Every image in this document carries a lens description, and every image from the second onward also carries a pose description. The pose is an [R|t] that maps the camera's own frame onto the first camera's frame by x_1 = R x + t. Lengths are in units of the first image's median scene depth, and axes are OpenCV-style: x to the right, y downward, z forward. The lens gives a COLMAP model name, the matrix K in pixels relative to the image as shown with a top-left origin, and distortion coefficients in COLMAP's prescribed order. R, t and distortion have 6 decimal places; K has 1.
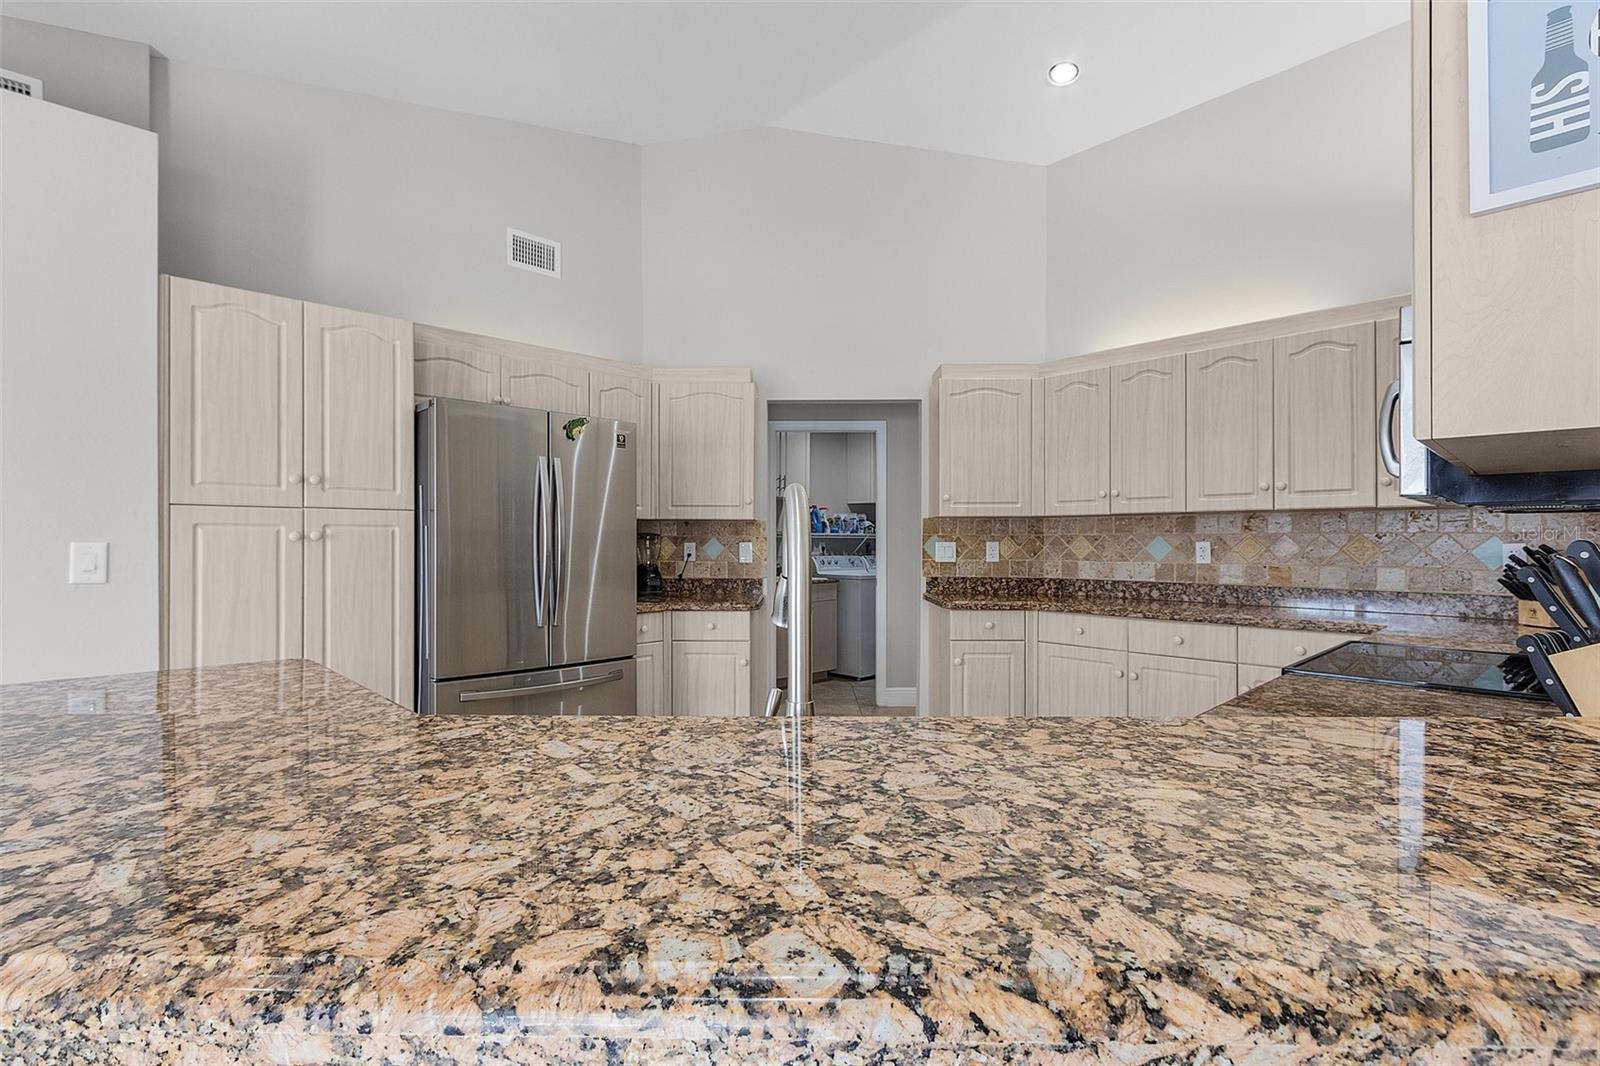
lens RADIAL K [[747.0, 0, 799.5], [0, 747.0, 524.3], [0, 0, 1]] dist [0.000063, -0.000849]
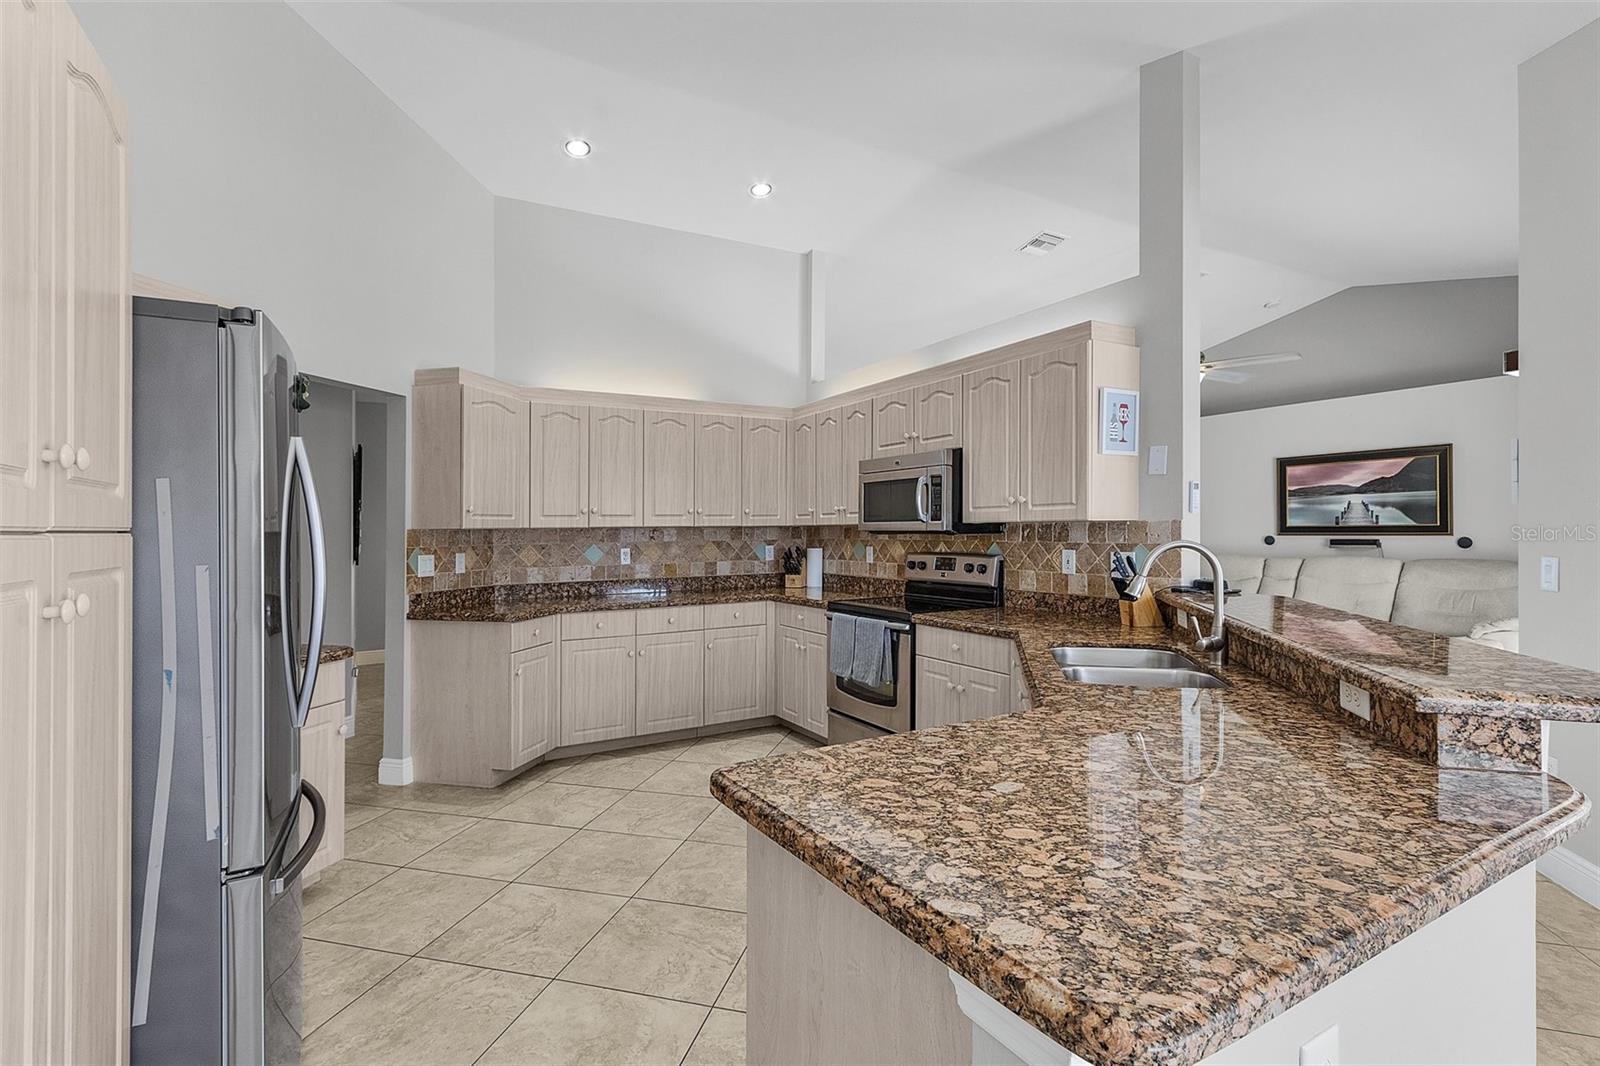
lens RADIAL K [[747.0, 0, 787.8], [0, 747.0, 529.8], [0, 0, 1]] dist [0.000063, -0.000849]
pose [[0.258373, -0.000526, 0.966045, -0.612065], [-0.004930, 0.999986, 0.001863, -0.012139], [-0.966033, -0.005244, 0.258367, 0.340278]]
